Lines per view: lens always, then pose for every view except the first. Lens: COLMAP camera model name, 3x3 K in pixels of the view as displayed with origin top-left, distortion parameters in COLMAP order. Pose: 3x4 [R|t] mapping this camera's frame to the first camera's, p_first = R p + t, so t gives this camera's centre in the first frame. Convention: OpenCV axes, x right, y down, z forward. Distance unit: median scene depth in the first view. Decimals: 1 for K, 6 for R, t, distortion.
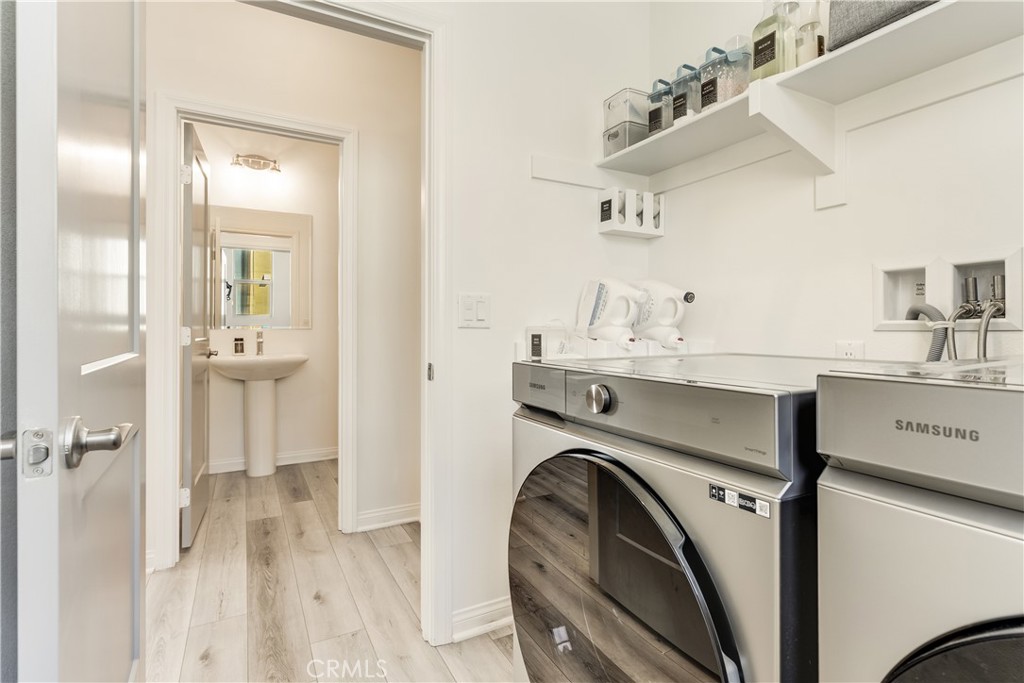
lens RADIAL K [[499.4, 0, 516.4], [0, 499.4, 324.6], [0, 0, 1]] dist [0.005121, -0.002087]
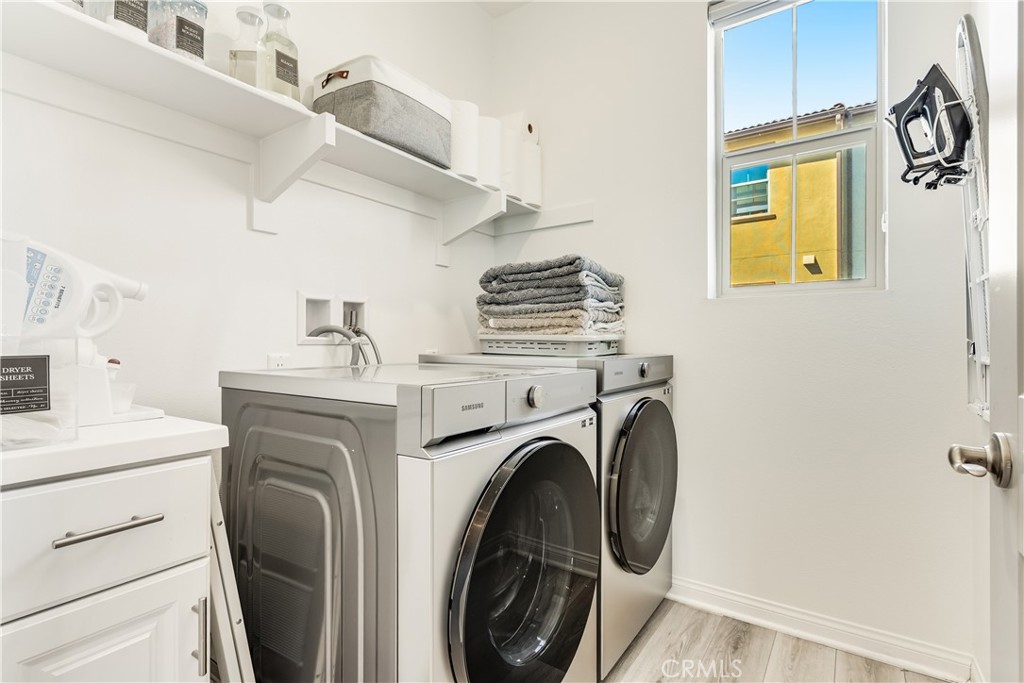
lens RADIAL K [[499.4, 0, 510.8], [0, 499.4, 342.3], [0, 0, 1]] dist [0.005121, -0.002087]
pose [[-0.449995, 0.002964, 0.893026, -0.651301], [-0.006589, 0.999956, -0.006639, 0.011350], [-0.893007, -0.008872, -0.449956, 1.112909]]
